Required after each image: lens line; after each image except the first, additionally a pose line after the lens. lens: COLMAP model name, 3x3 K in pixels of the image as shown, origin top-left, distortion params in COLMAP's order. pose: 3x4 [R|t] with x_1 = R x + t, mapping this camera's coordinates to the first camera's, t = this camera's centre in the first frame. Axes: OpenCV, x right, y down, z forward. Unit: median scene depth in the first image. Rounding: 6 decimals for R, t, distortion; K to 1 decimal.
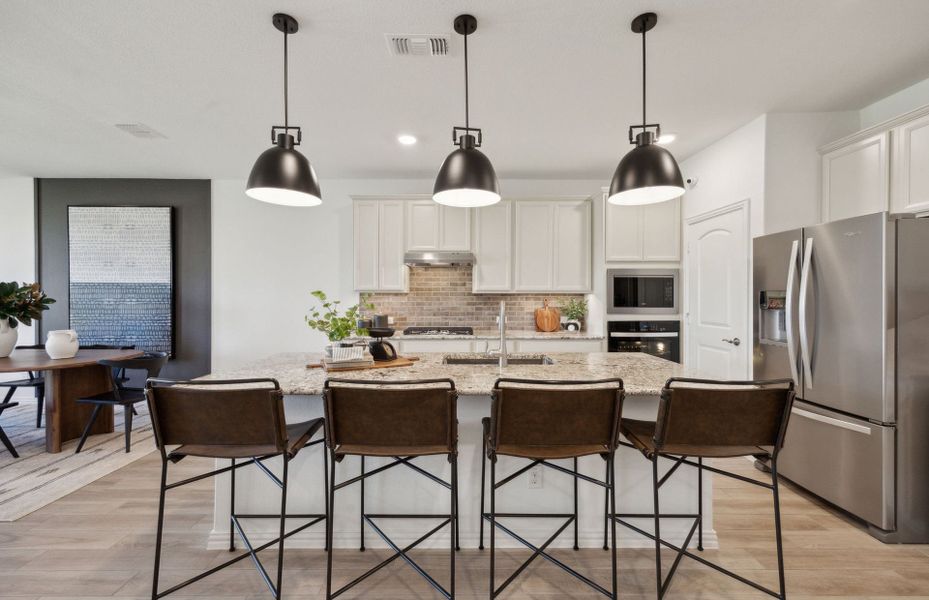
lens RADIAL K [[387.8, 0, 458.9], [0, 387.8, 293.8], [0, 0, 1]] dist [0.008555, -0.000031]
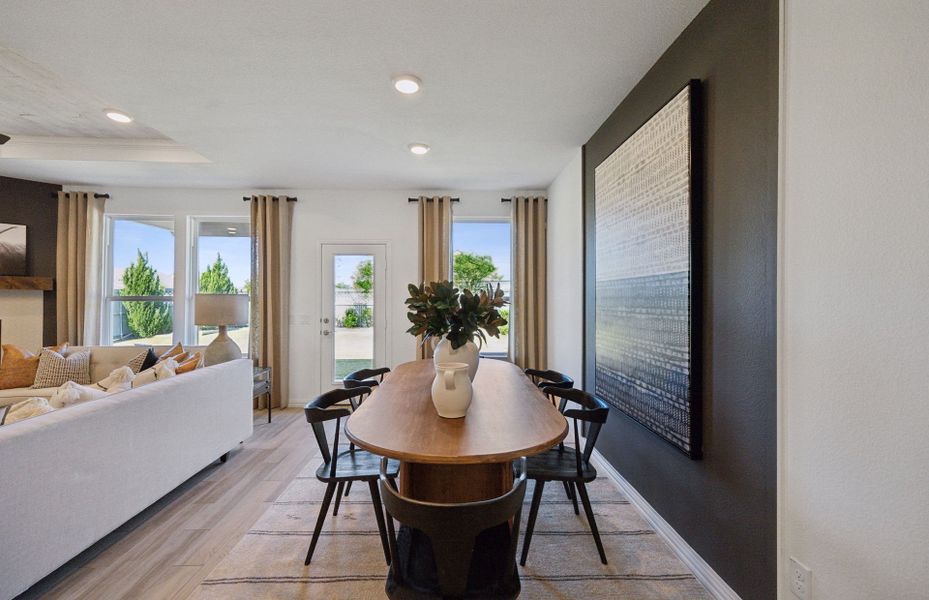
lens RADIAL K [[387.8, 0, 458.9], [0, 387.8, 293.8], [0, 0, 1]] dist [0.008555, -0.000031]
pose [[0.027736, -0.010214, -0.999563, -0.338119], [0.010261, 0.999898, -0.009933, -0.001964], [0.999563, -0.009981, 0.027838, 0.743727]]
